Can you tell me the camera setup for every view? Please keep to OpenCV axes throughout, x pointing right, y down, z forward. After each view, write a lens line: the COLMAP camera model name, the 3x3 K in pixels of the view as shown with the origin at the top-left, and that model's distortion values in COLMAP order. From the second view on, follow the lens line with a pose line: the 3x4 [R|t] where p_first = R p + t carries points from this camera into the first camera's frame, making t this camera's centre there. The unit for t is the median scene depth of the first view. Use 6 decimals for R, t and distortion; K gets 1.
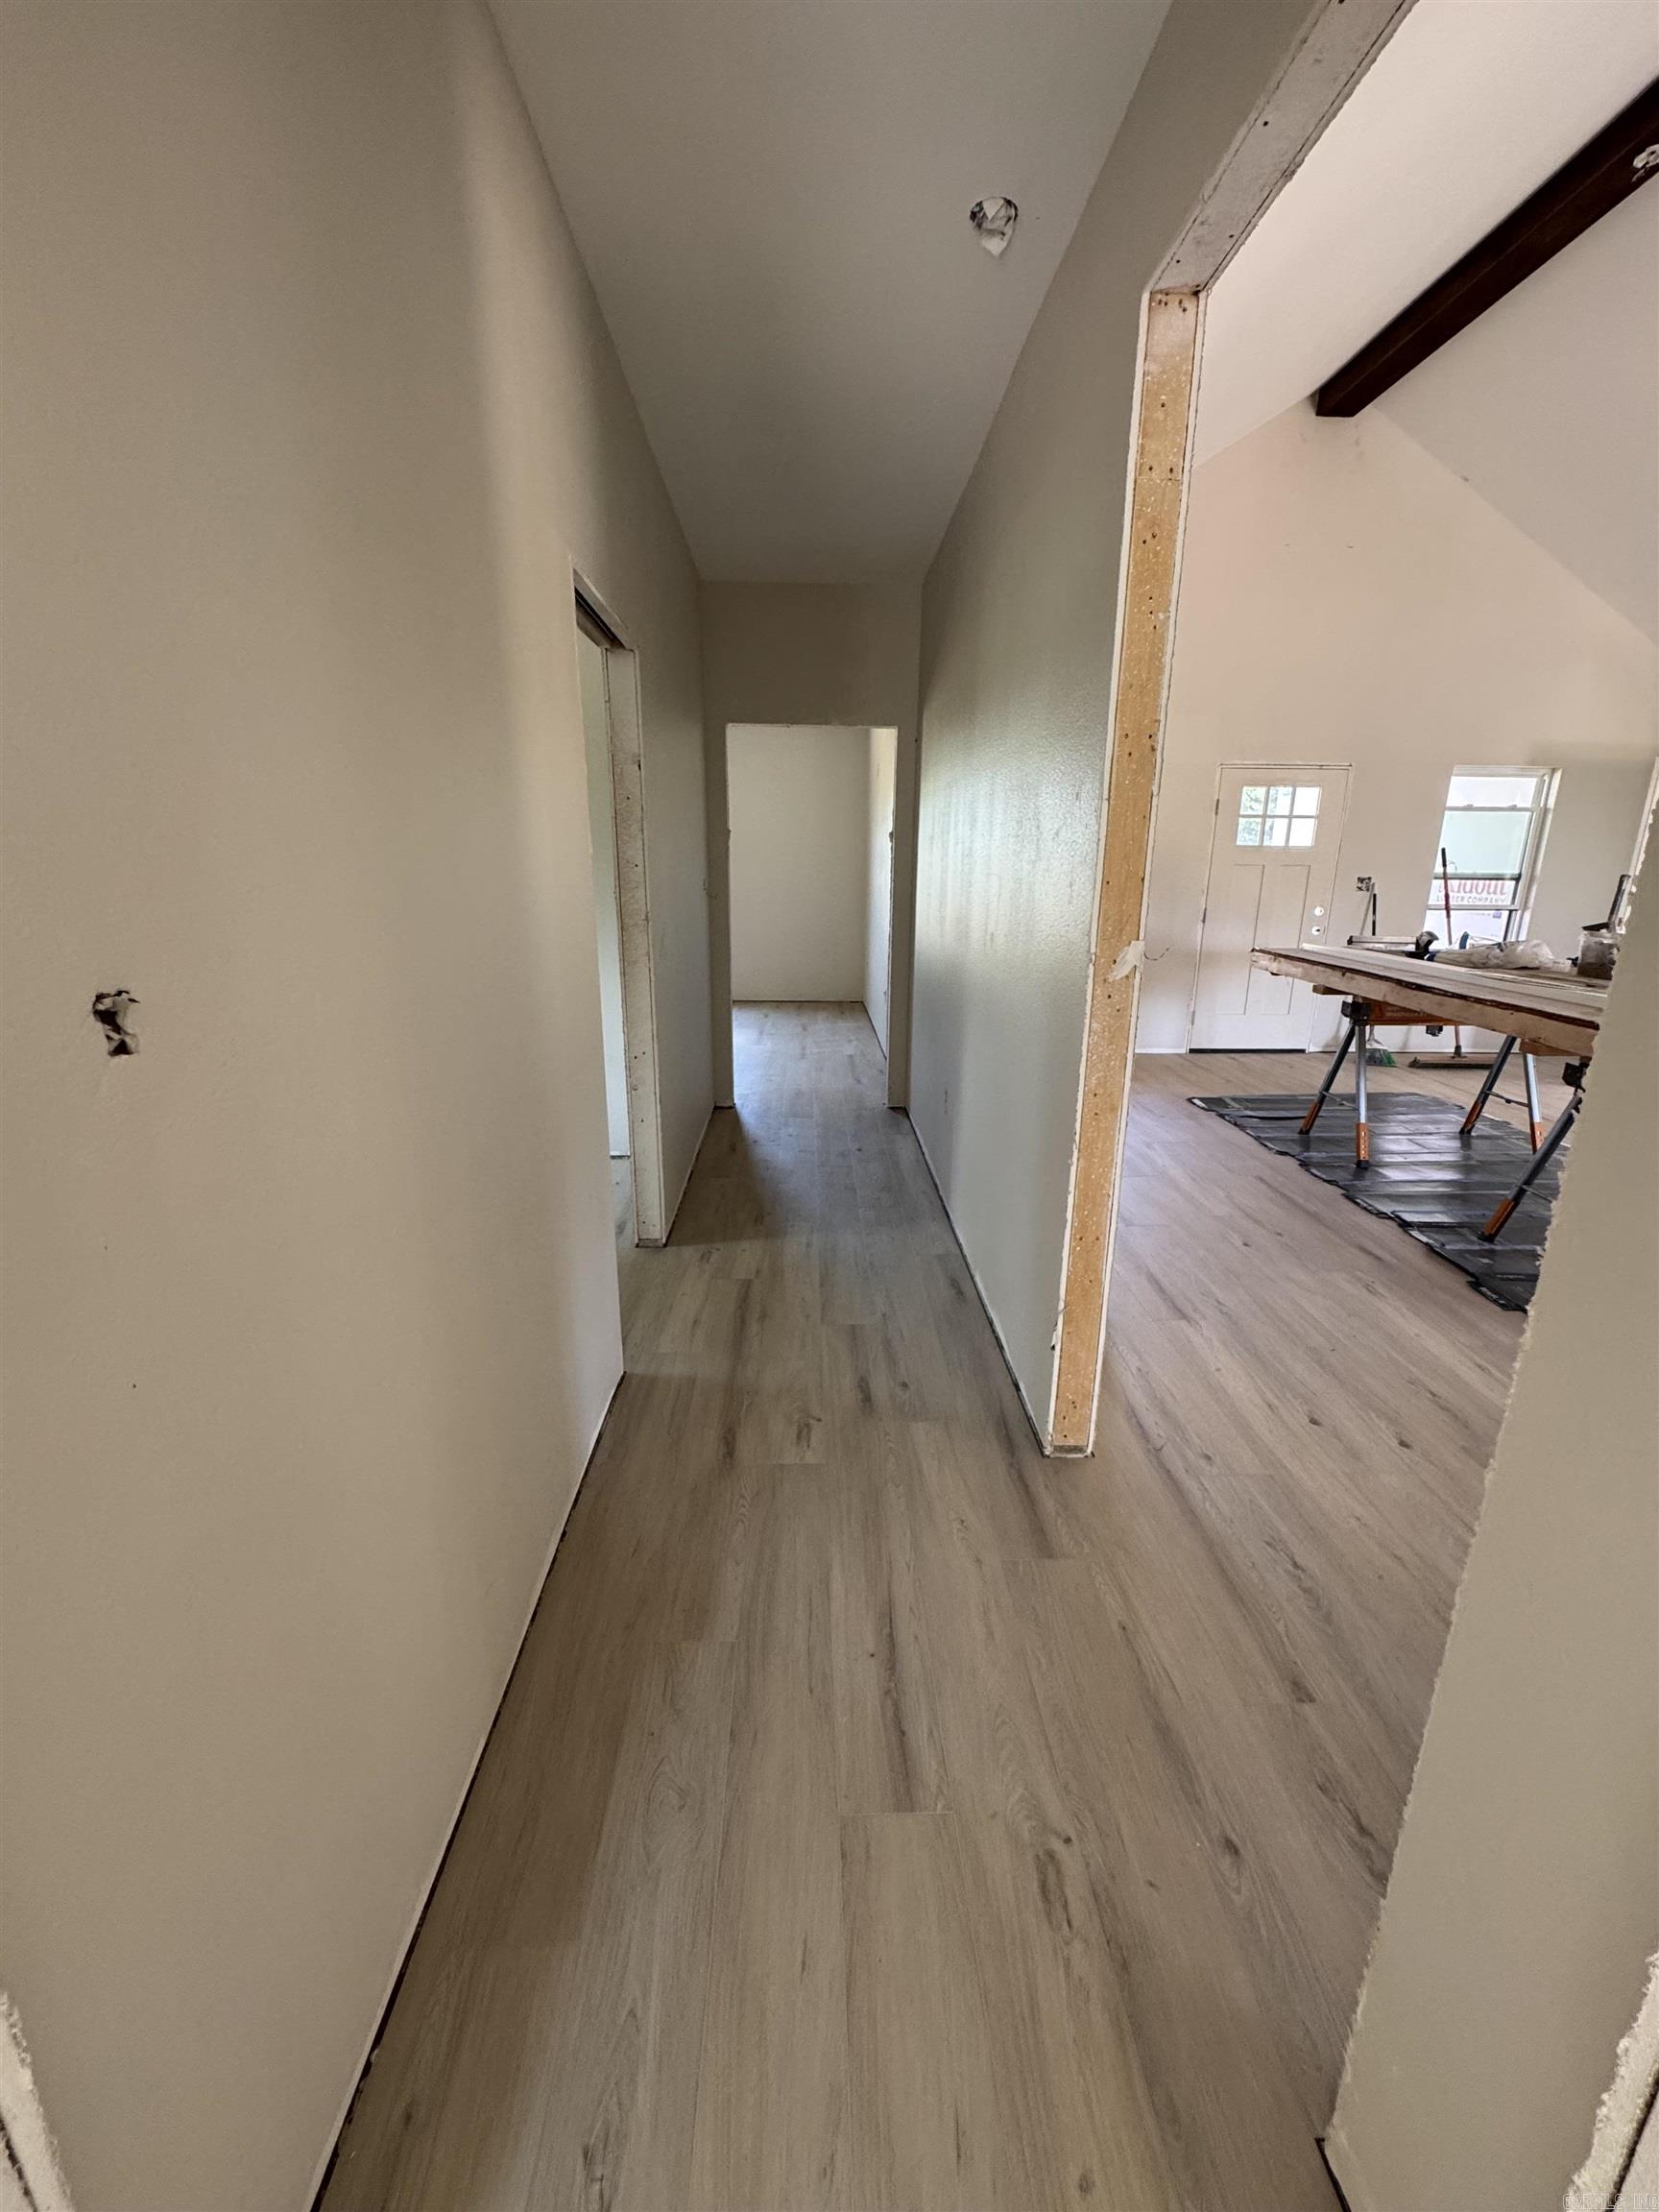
lens RADIAL K [[883.5, 0, 832.1], [0, 883.5, 1105.3], [0, 0, 1]] dist [-0.004595, 0.001368]
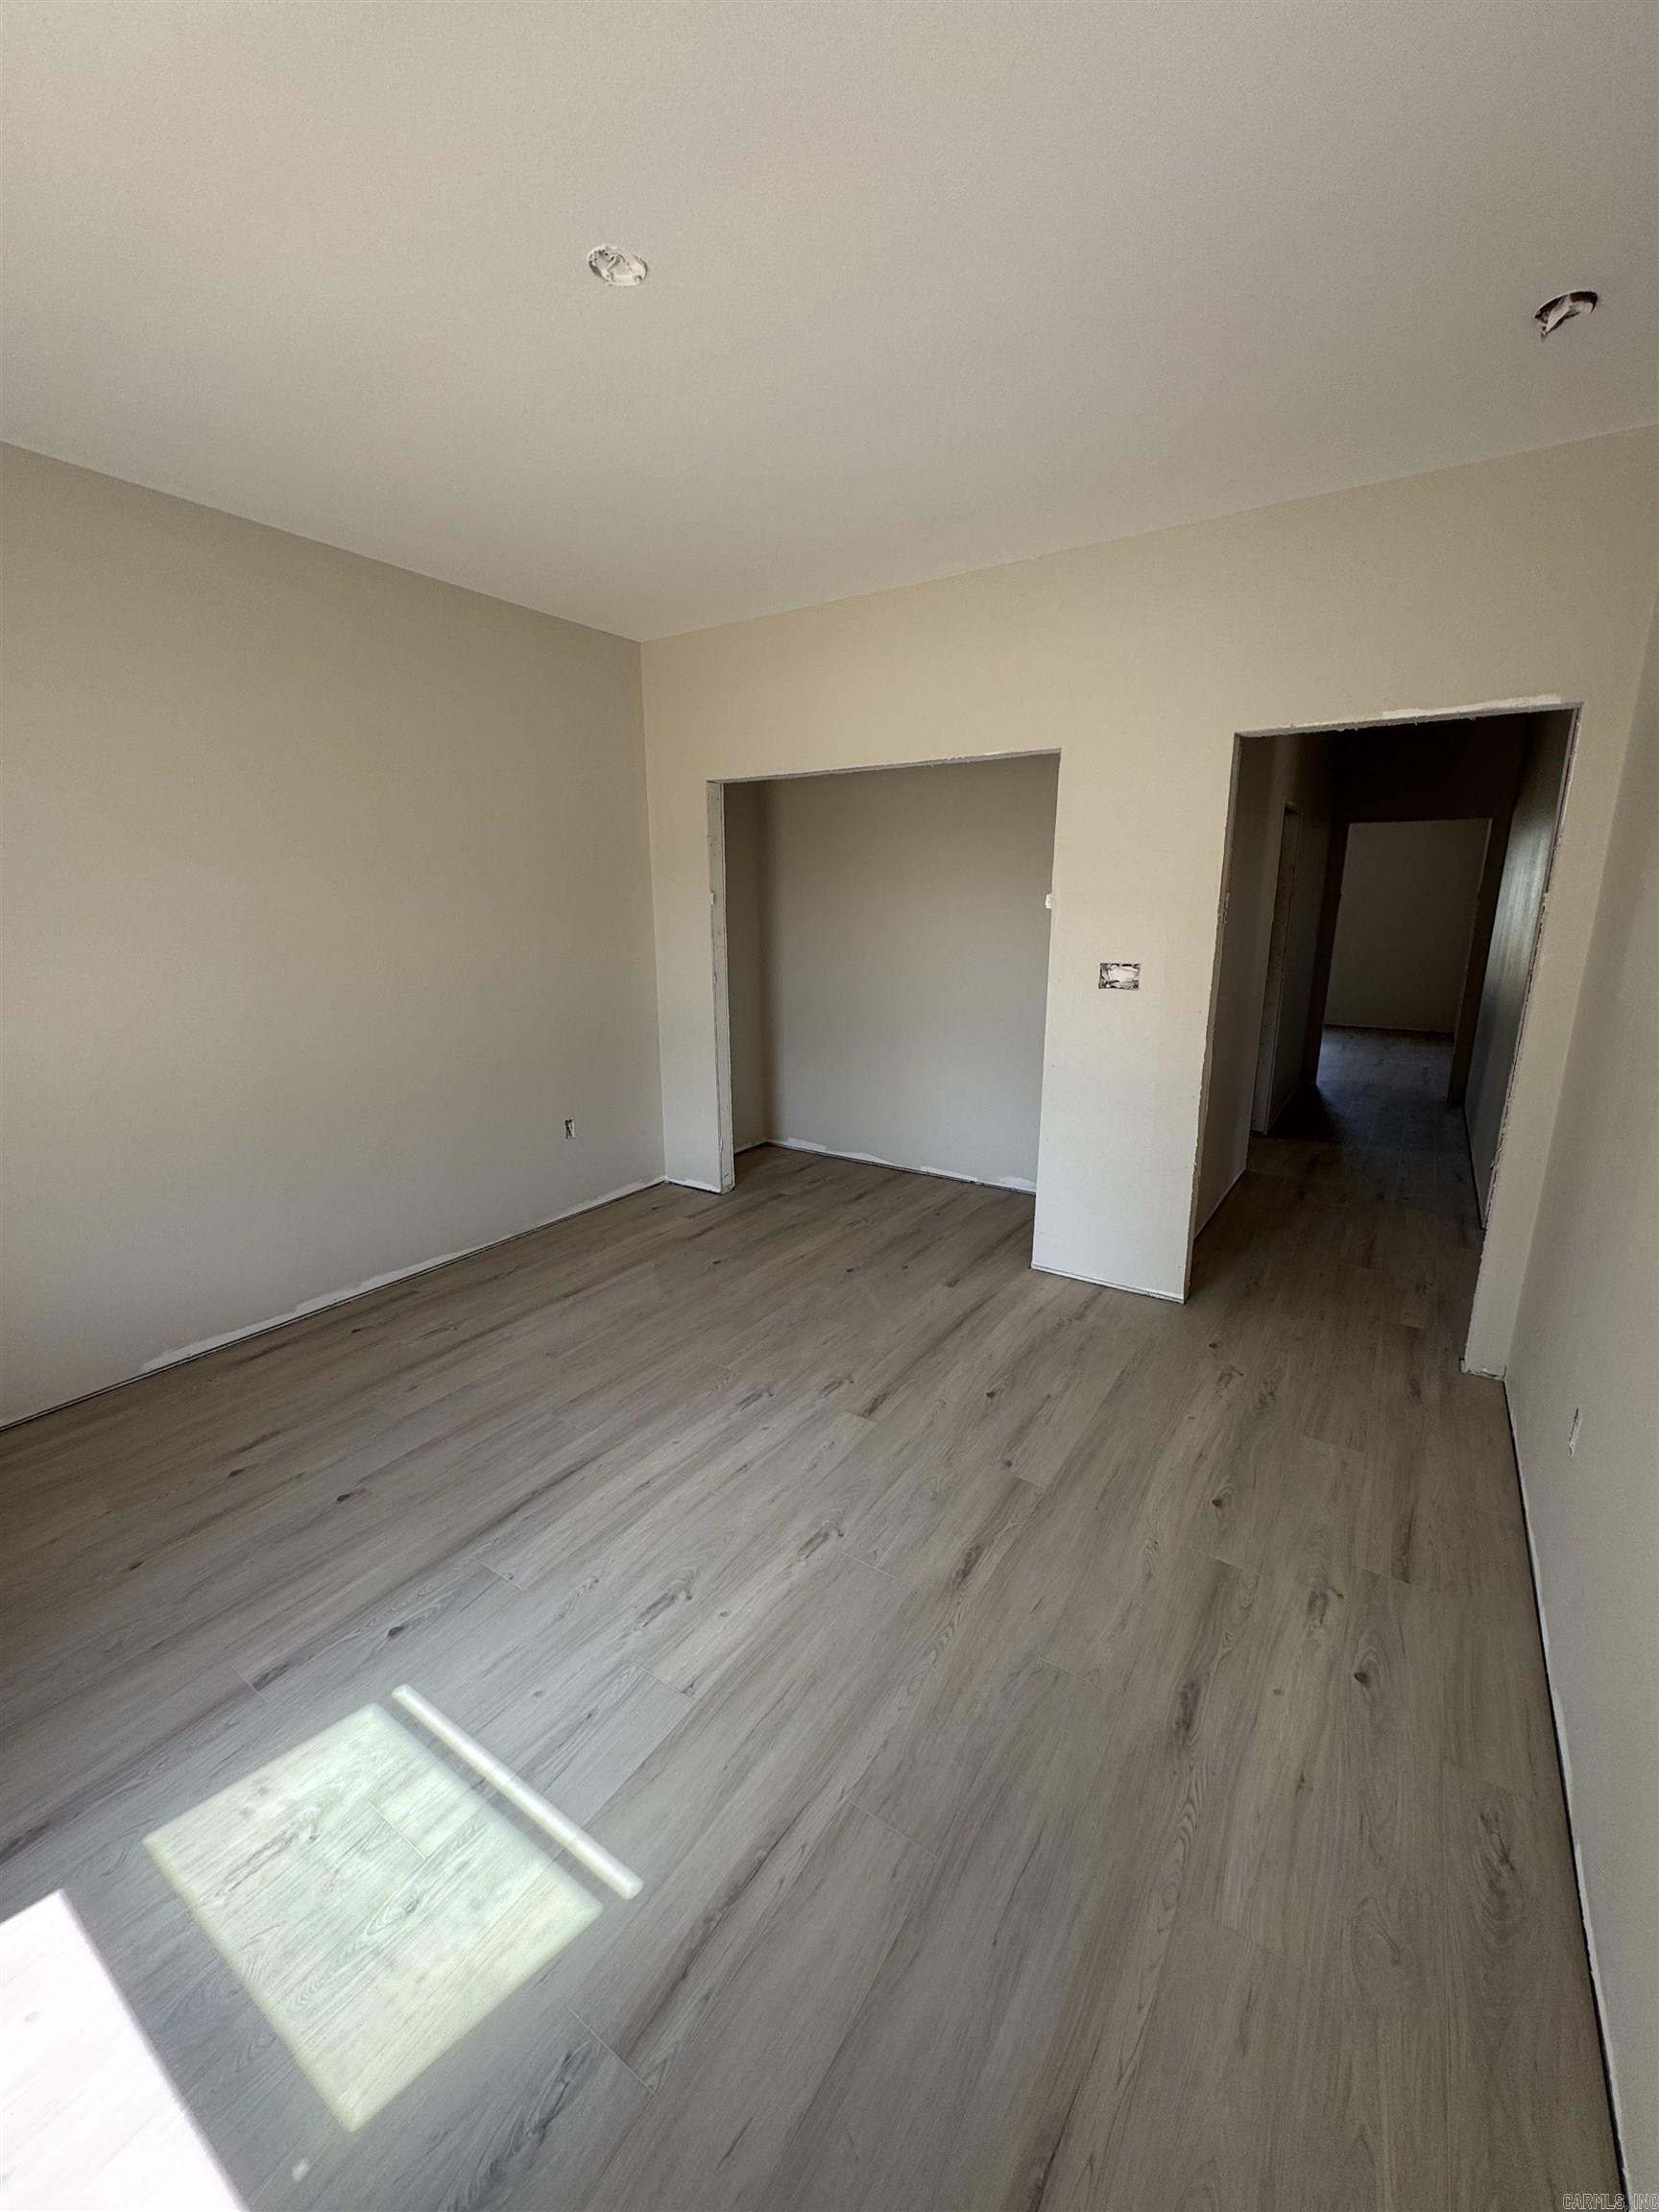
lens RADIAL K [[883.5, 0, 824.4], [0, 883.5, 1110.3], [0, 0, 1]] dist [-0.004595, 0.001368]
pose [[0.814448, 0.124871, -0.566641, 0.062098], [-0.143509, 0.989579, 0.011804, 0.155740], [0.562209, 0.071705, 0.823881, -0.693638]]
